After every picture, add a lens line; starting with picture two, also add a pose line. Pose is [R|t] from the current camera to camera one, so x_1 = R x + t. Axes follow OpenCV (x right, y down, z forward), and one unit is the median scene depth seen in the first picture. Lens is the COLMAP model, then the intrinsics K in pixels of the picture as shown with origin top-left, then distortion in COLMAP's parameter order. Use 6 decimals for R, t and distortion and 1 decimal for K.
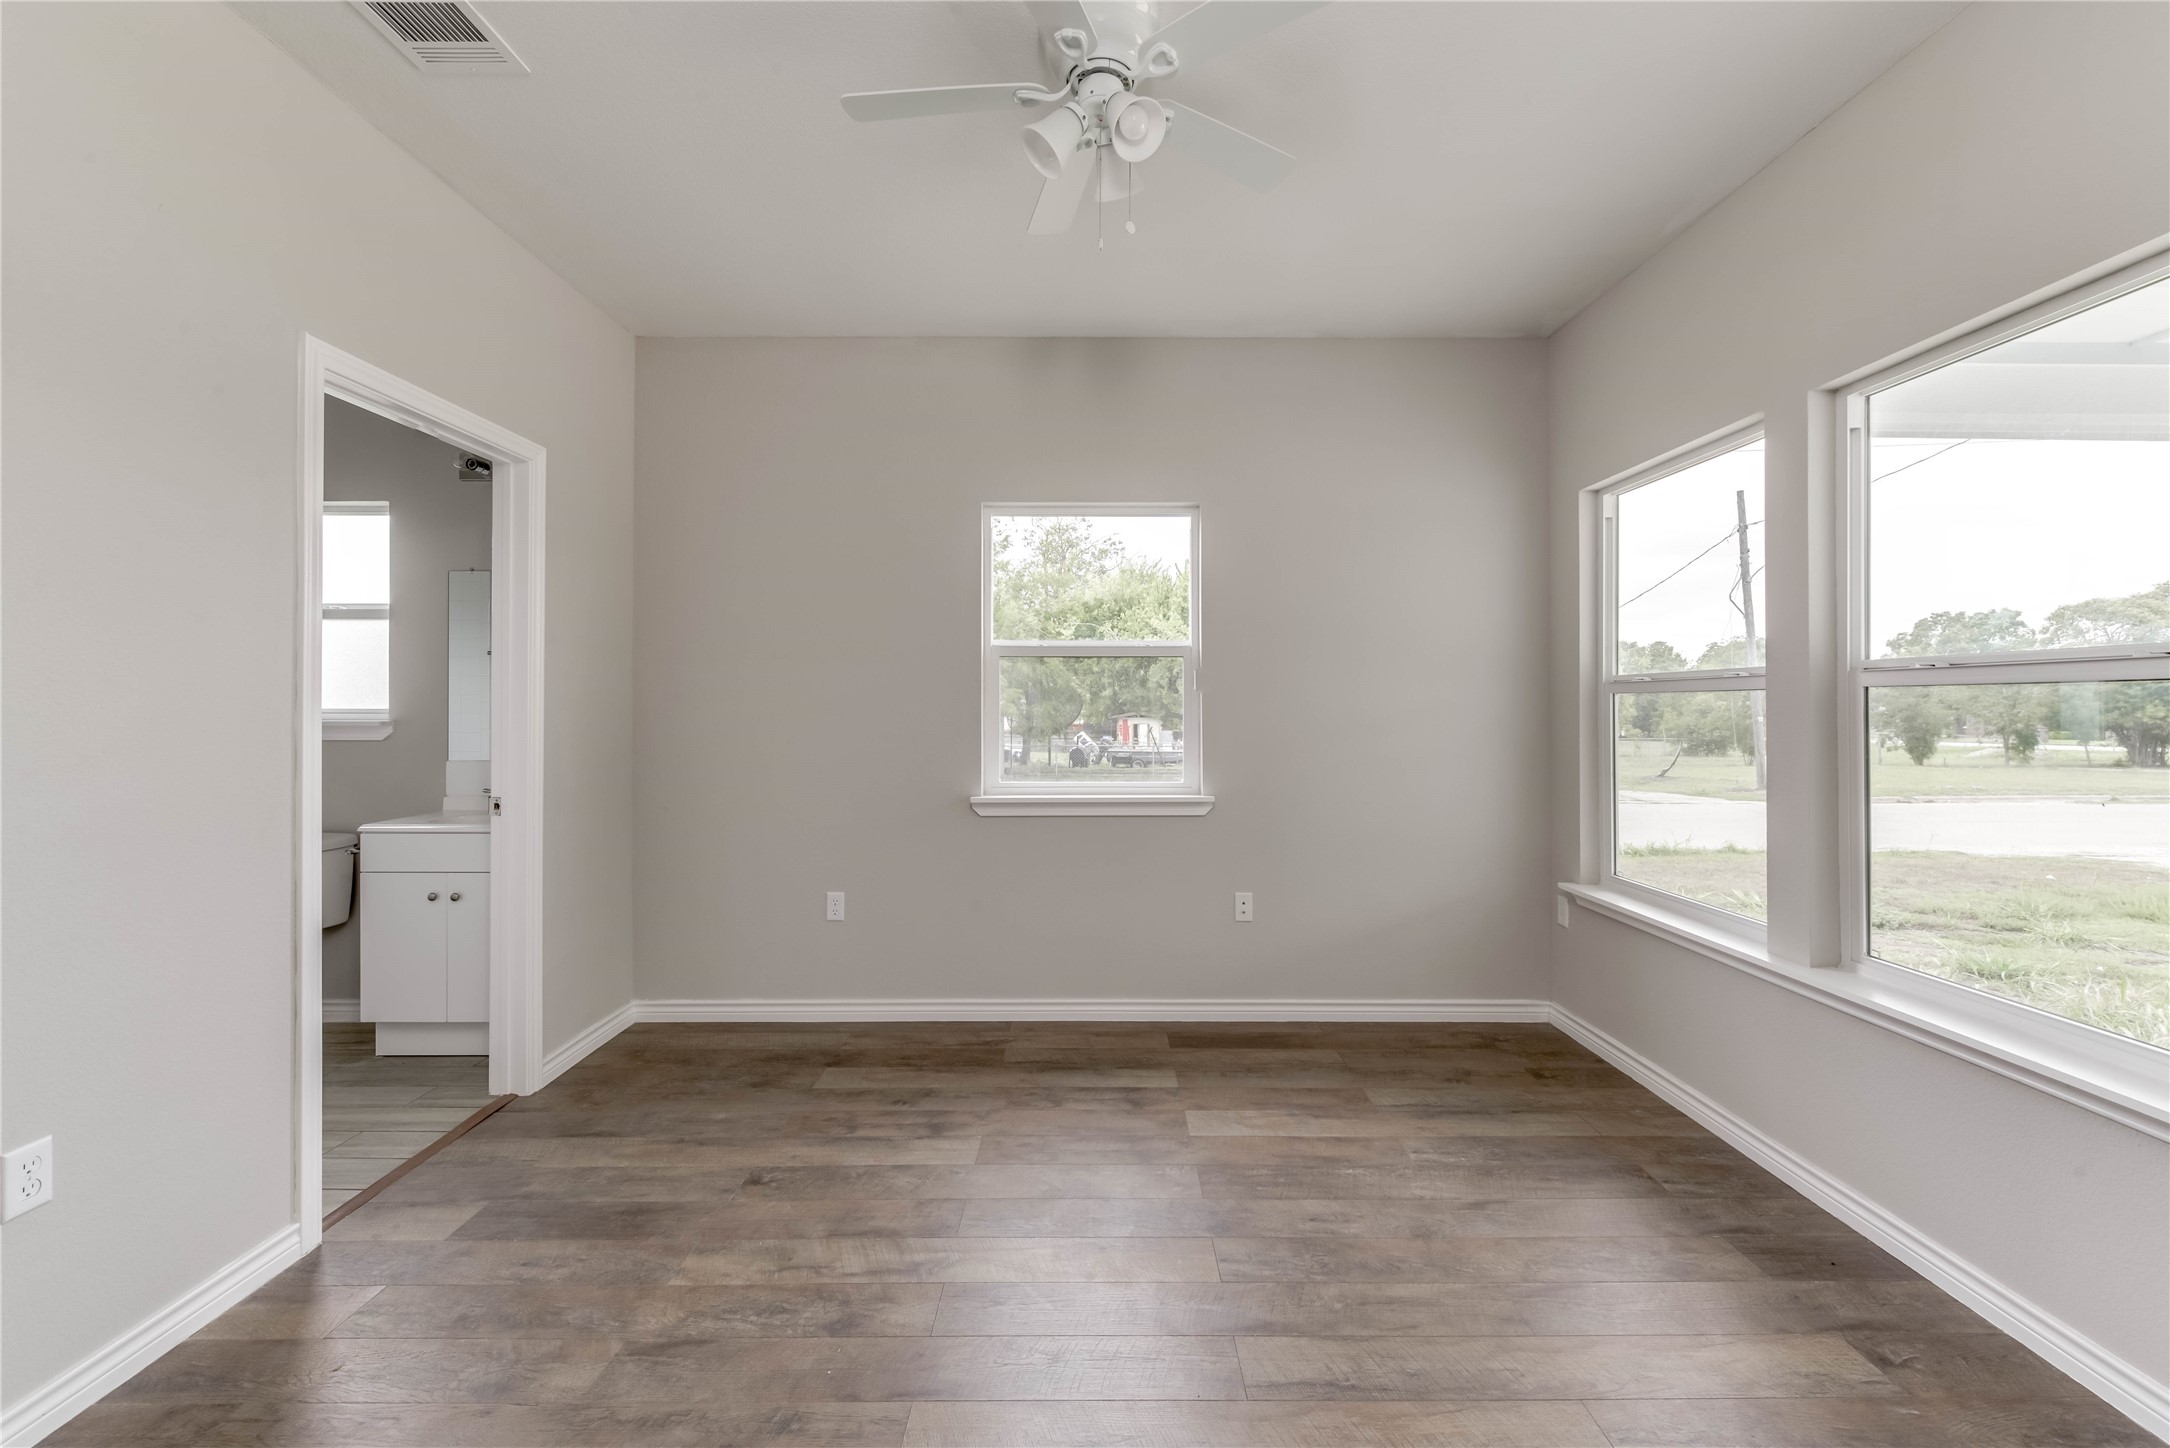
lens RADIAL K [[814.9, 0, 1075.0], [0, 814.9, 706.3], [0, 0, 1]] dist [0.000687, -0.001328]
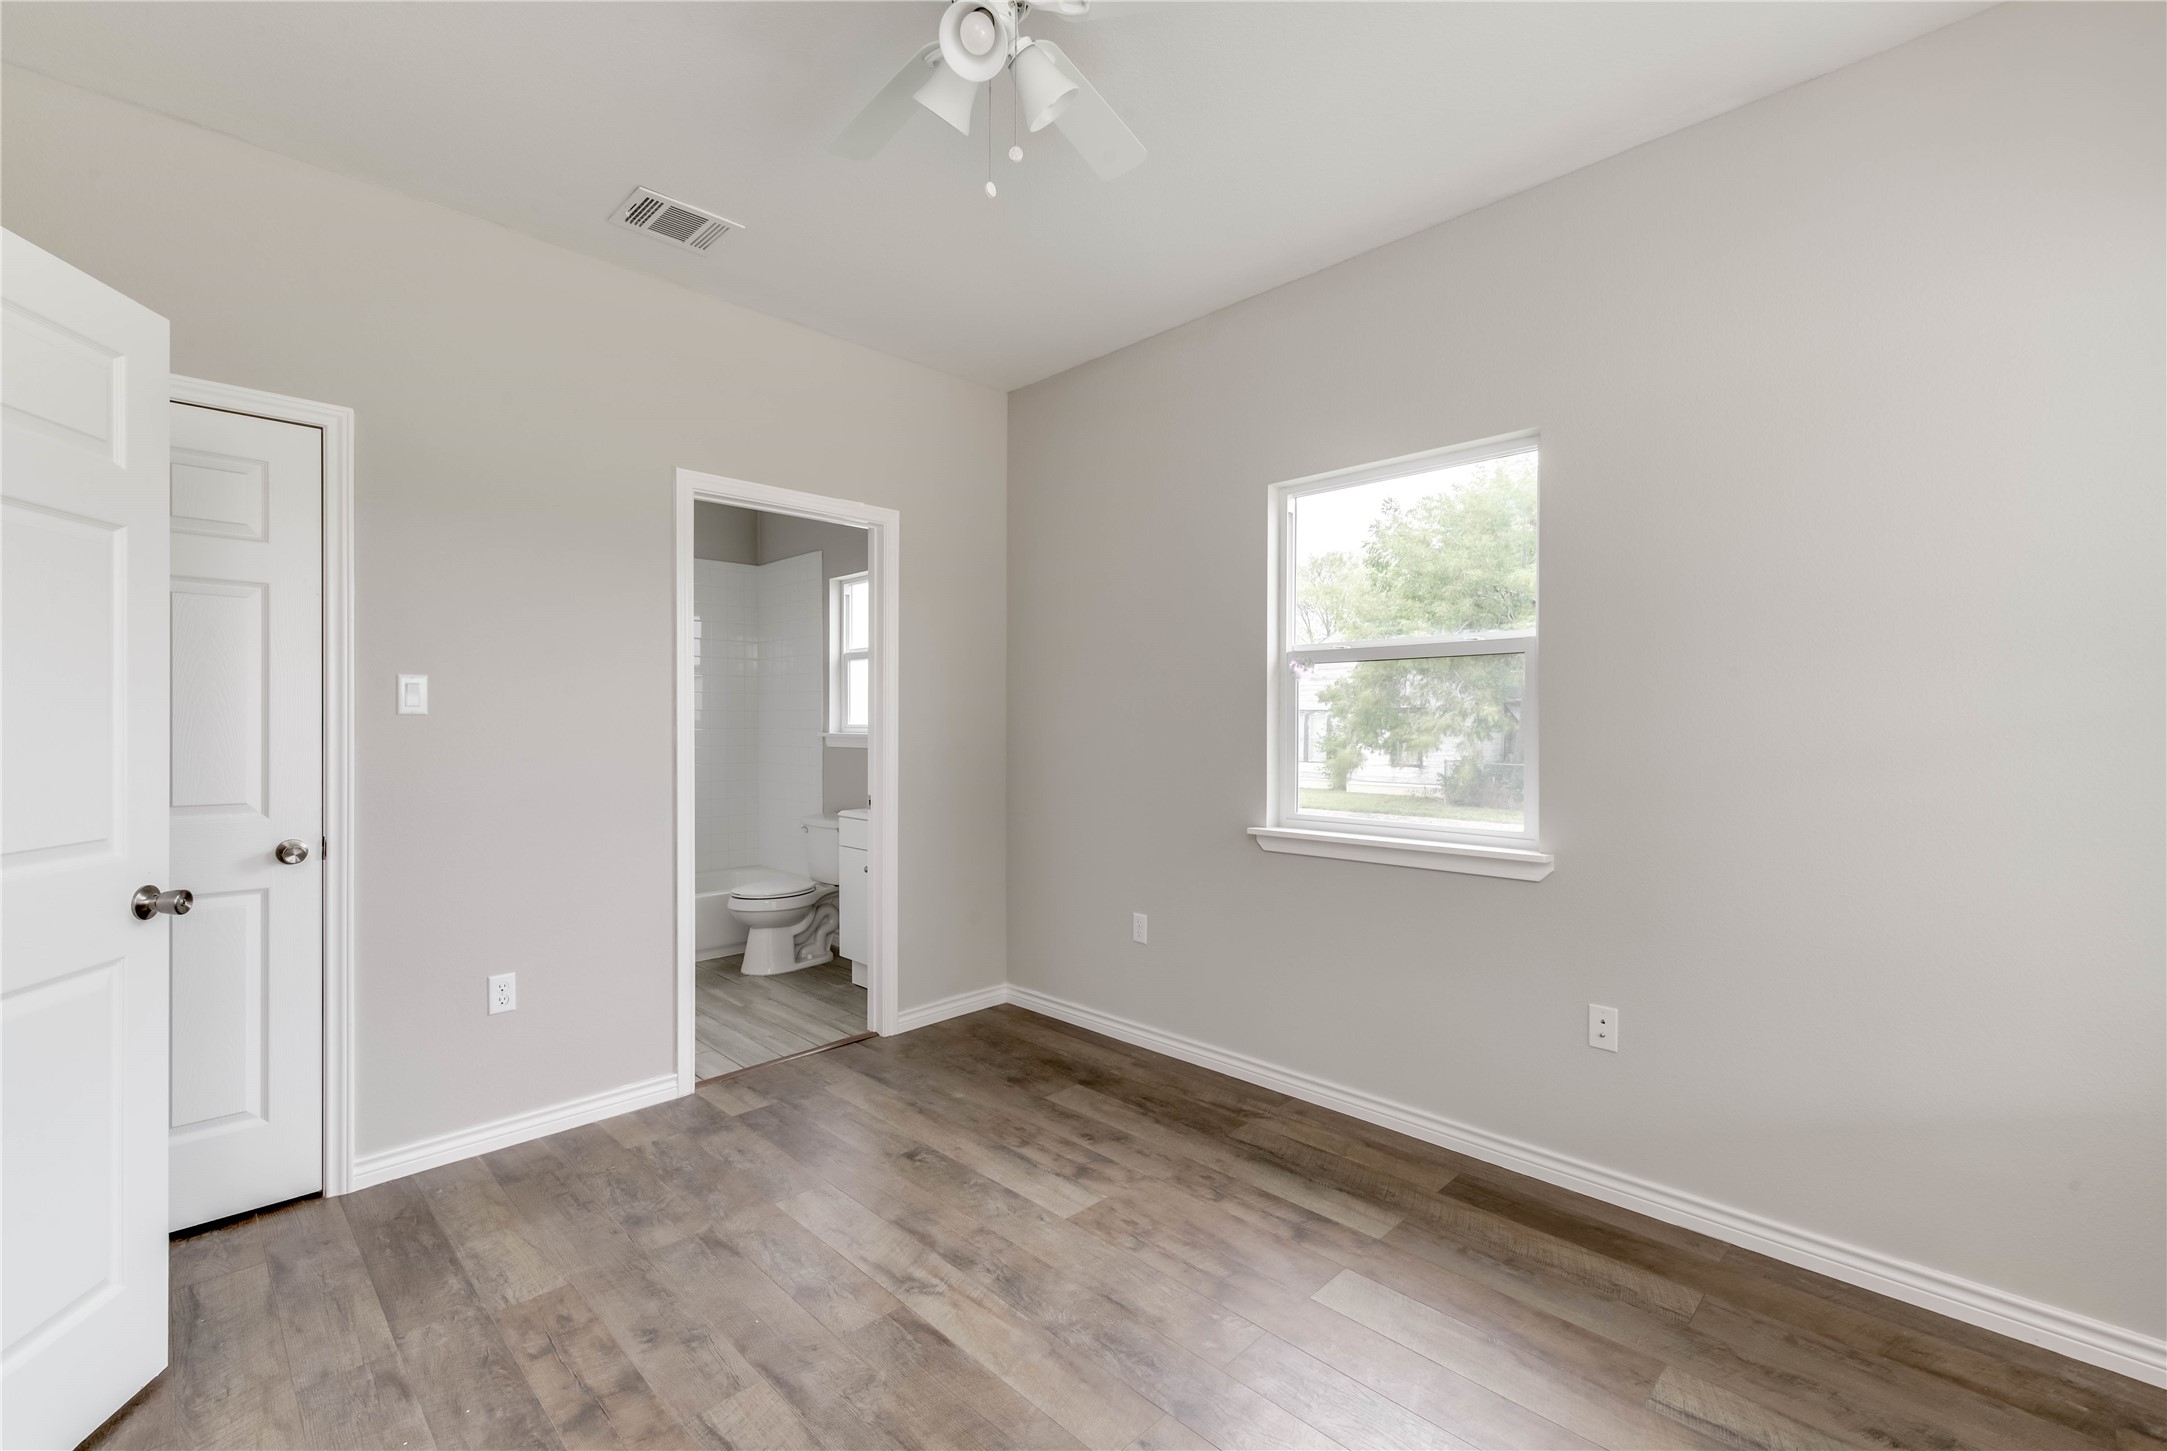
lens RADIAL K [[878.3, 0, 1099.5], [0, 878.3, 733.3], [0, 0, 1]] dist [0.002573, 0.000913]
pose [[0.734011, 0.008510, -0.679084, 0.461945], [0.000803, 0.999910, 0.013398, -0.002518], [0.679137, -0.010380, 0.733938, 0.238443]]
